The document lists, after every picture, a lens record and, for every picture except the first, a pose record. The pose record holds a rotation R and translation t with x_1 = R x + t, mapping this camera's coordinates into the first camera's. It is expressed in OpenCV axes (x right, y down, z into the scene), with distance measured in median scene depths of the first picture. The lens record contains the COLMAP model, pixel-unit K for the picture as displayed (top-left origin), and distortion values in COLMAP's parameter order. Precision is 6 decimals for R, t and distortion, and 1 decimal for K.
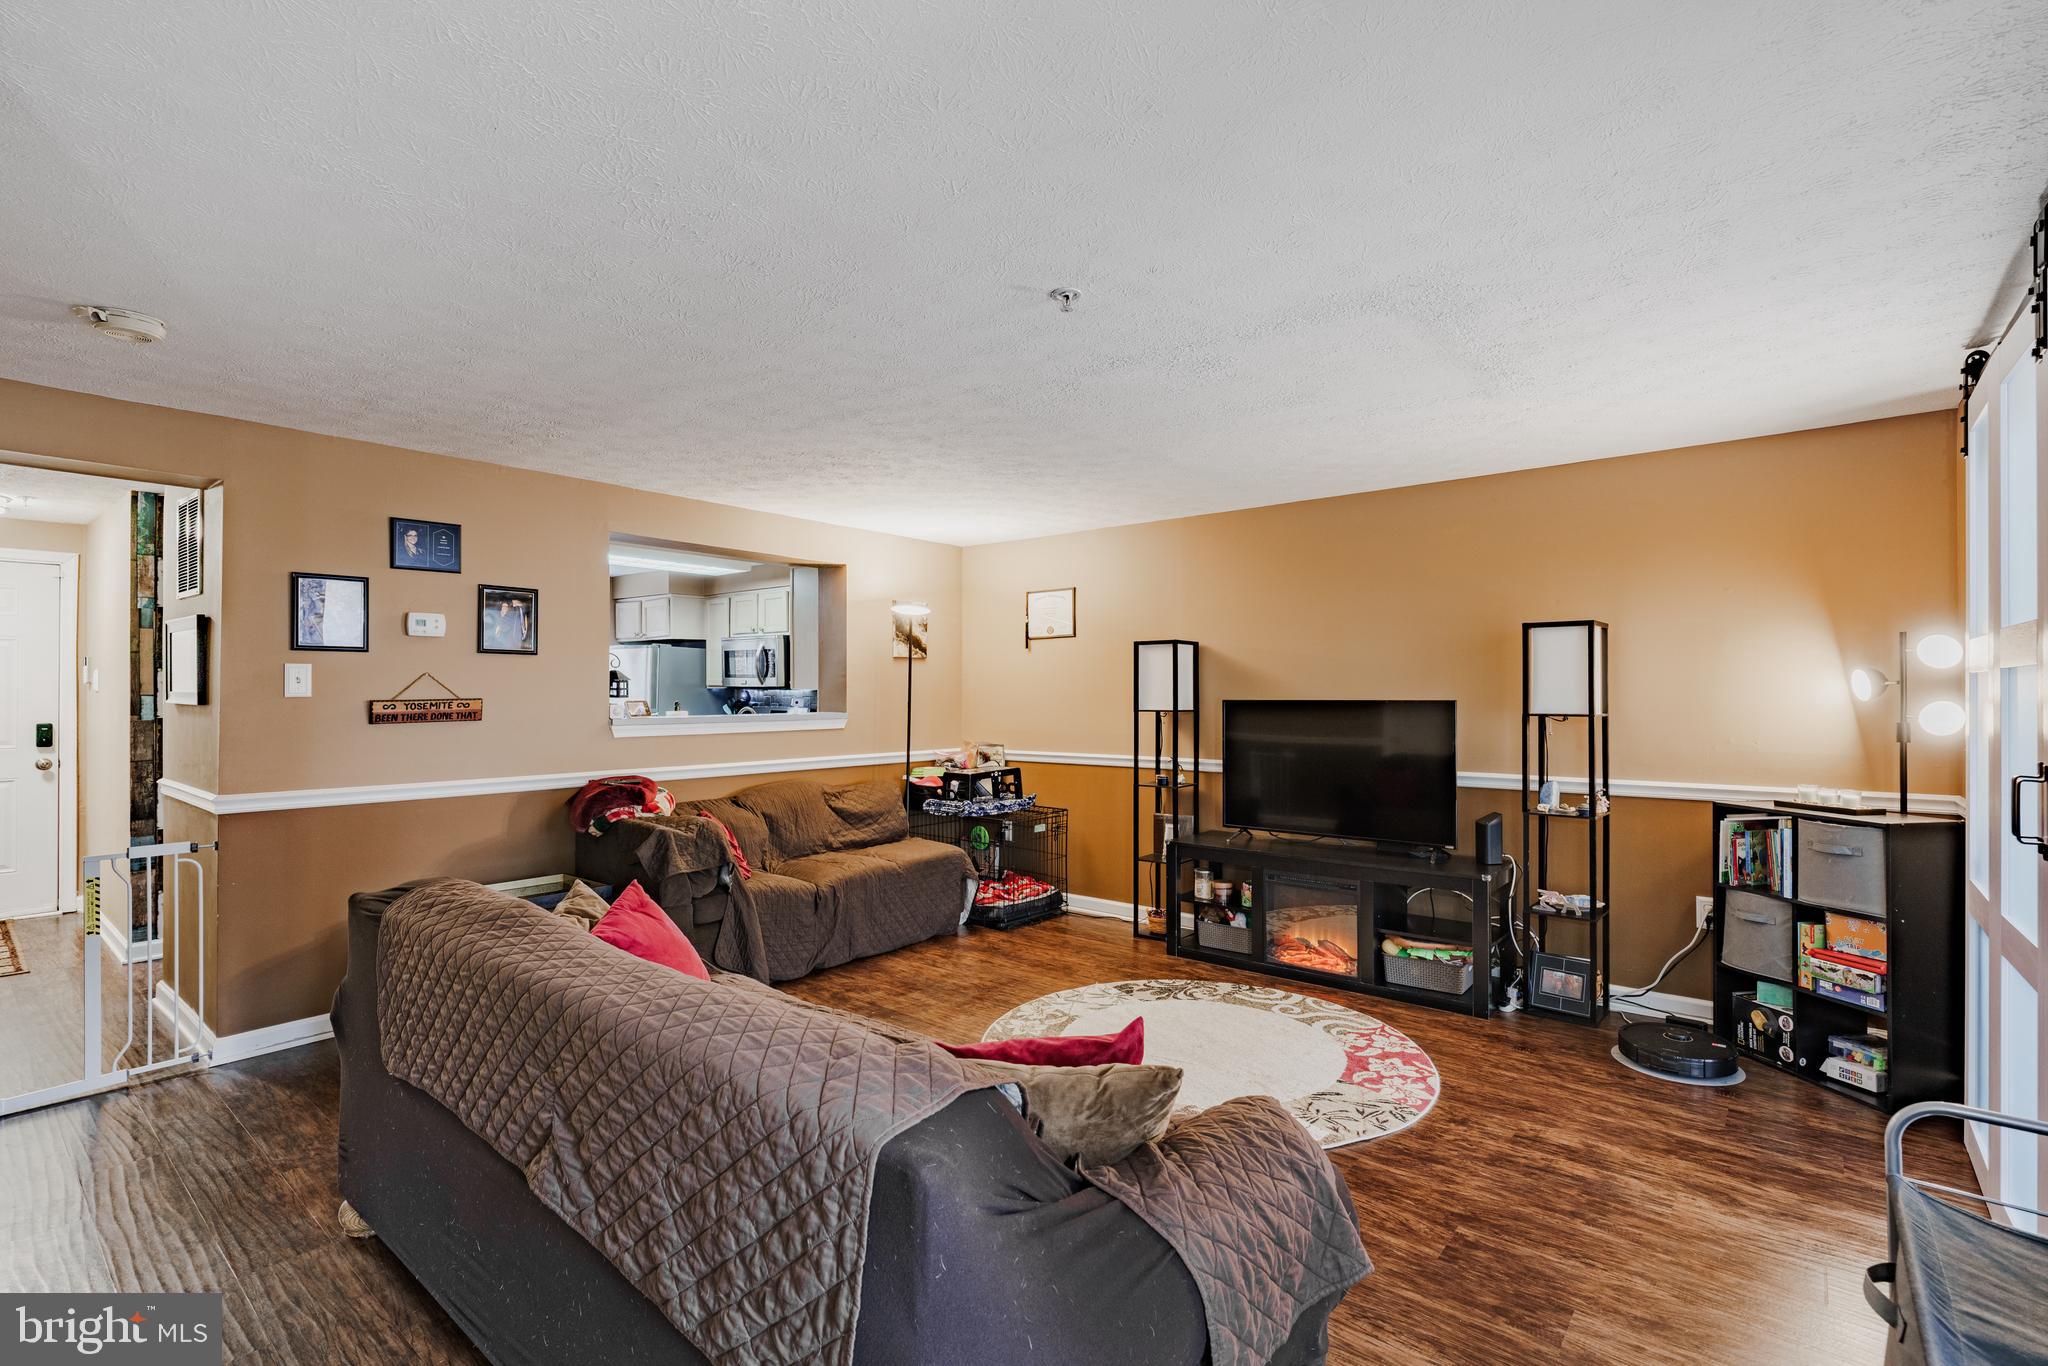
lens RADIAL K [[922.5, 0, 1026.5], [0, 922.5, 683.0], [0, 0, 1]] dist [-0.009868, 0.004160]
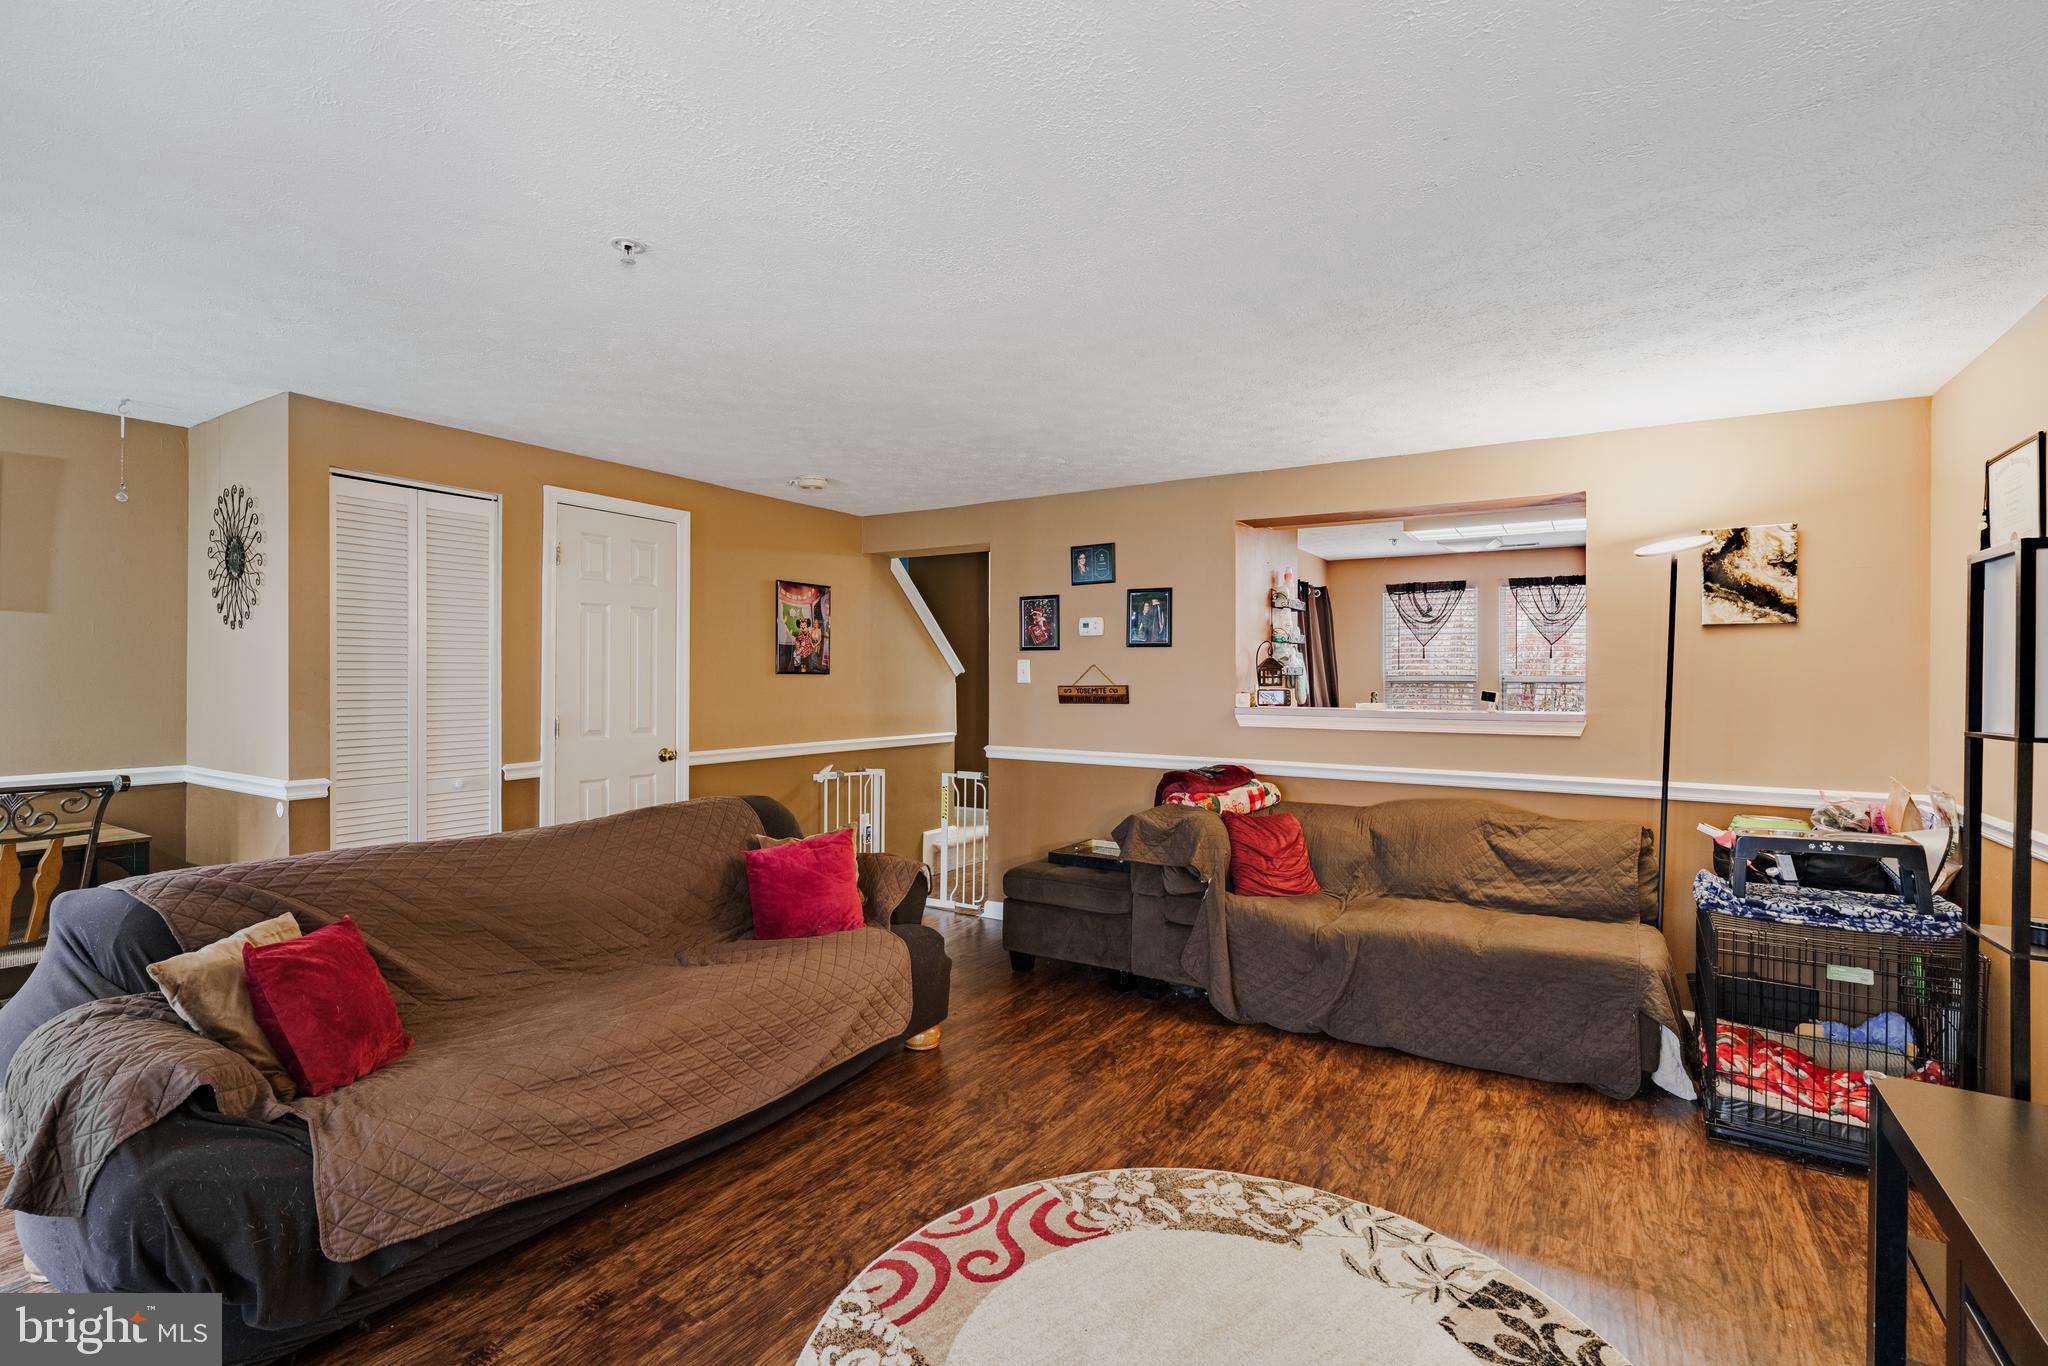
lens RADIAL K [[922.5, 0, 1044.9], [0, 922.5, 672.3], [0, 0, 1]] dist [-0.009868, 0.004160]
pose [[0.141987, -0.006326, -0.989848, 0.568645], [0.005068, 0.999971, -0.005663, 0.005900], [0.989855, -0.004212, 0.142015, 0.719185]]
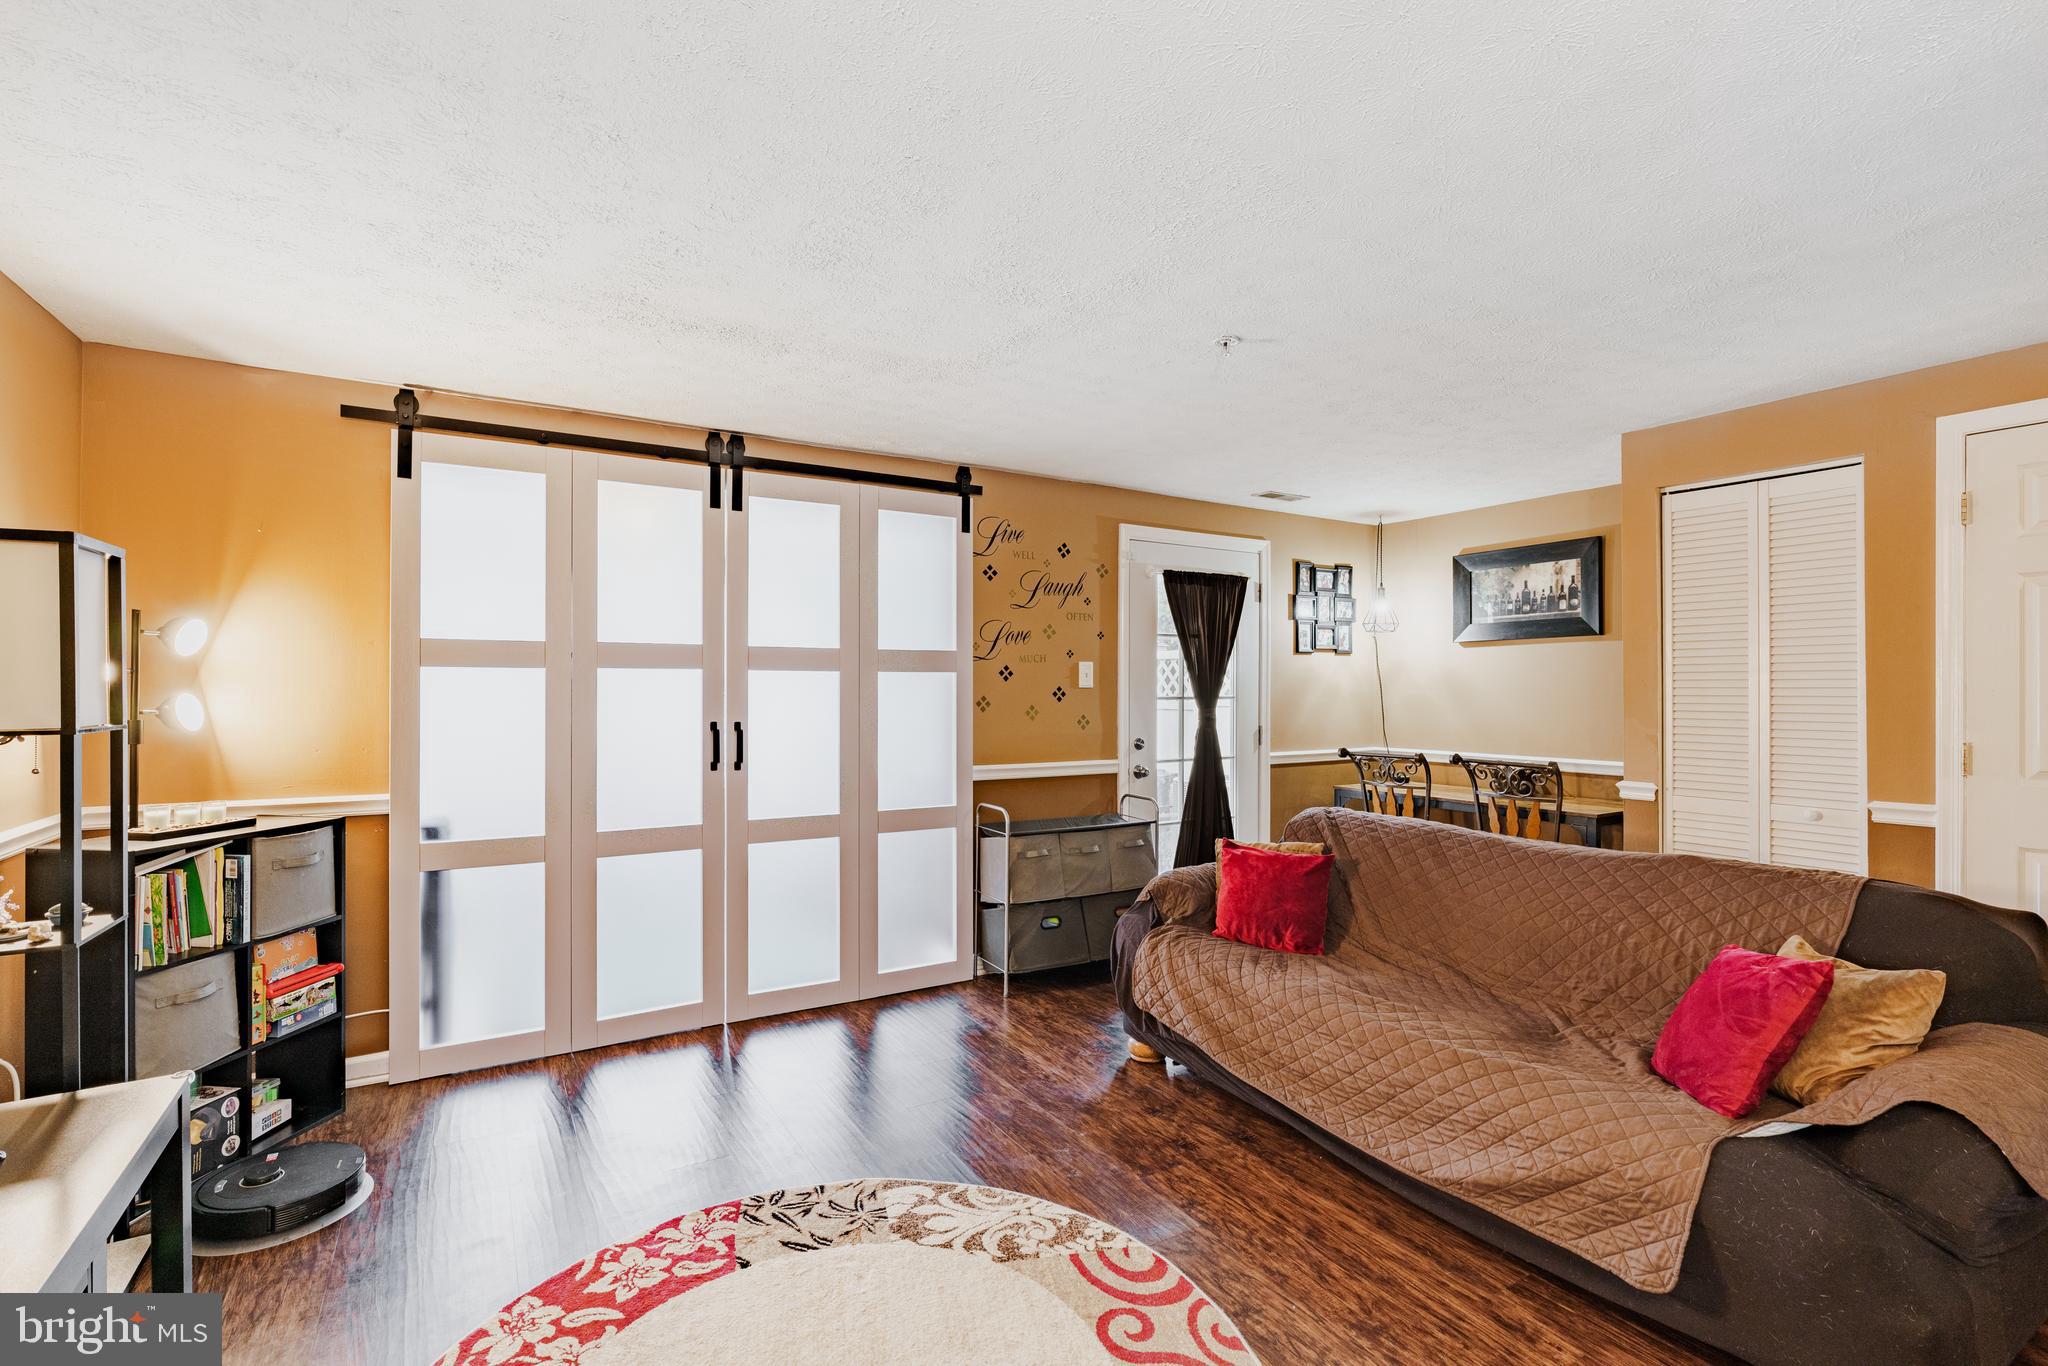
lens RADIAL K [[922.5, 0, 1012.6], [0, 922.5, 708.8], [0, 0, 1]] dist [-0.009868, 0.004160]
pose [[-0.940791, -0.009474, 0.338855, -0.051582], [-0.005342, 0.999900, 0.013123, 0.013491], [-0.338945, 0.010535, -0.940747, 1.216711]]
